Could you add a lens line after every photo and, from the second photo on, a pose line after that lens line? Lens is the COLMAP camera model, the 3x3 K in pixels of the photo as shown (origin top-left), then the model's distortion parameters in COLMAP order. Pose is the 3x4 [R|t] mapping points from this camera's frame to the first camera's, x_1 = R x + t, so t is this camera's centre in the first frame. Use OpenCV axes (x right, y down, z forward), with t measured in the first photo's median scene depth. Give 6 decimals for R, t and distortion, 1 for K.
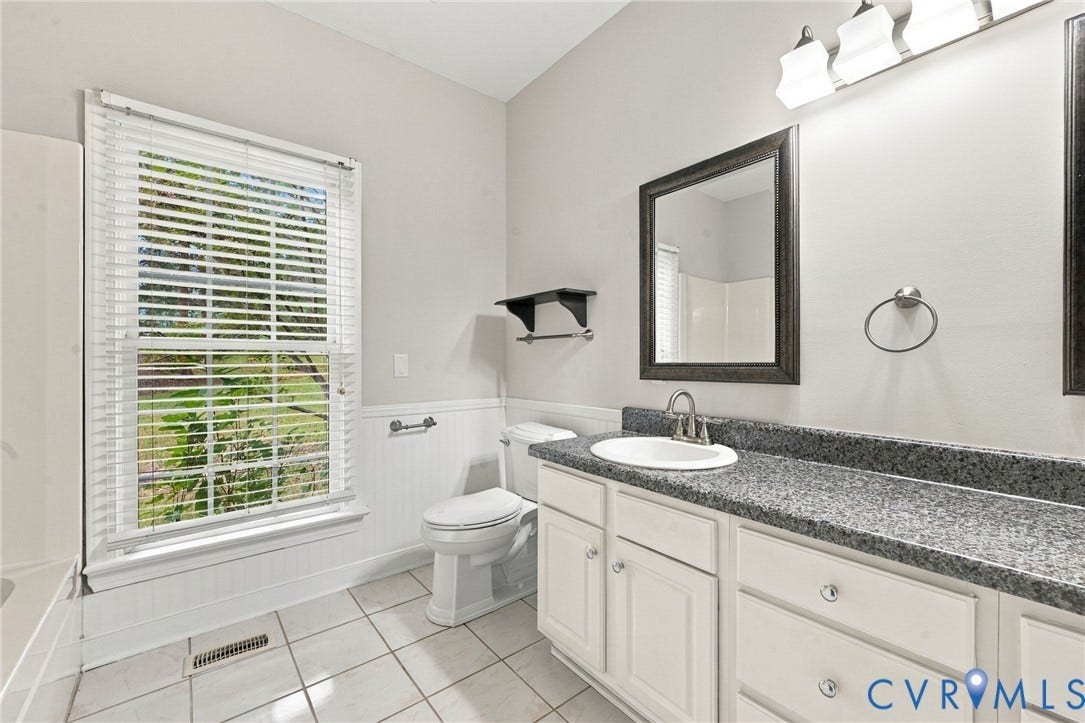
lens RADIAL K [[443.3, 0, 539.5], [0, 443.3, 359.3], [0, 0, 1]] dist [0.000004, -0.000308]
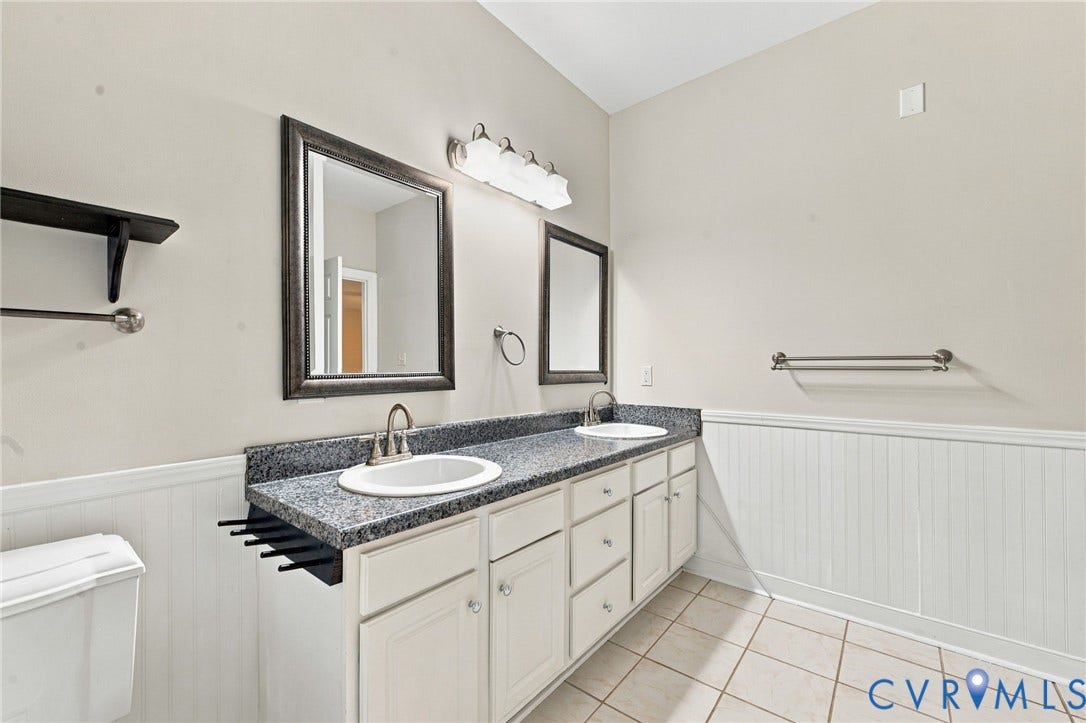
lens RADIAL K [[443.7, 0, 535.3], [0, 443.7, 364.9], [0, 0, 1]] dist [0.000004, -0.000308]
pose [[-0.191454, 0.011903, 0.981429, -0.715337], [0.011142, 0.999888, -0.009953, 0.004021], [-0.981438, 0.009030, -0.191565, 1.059487]]
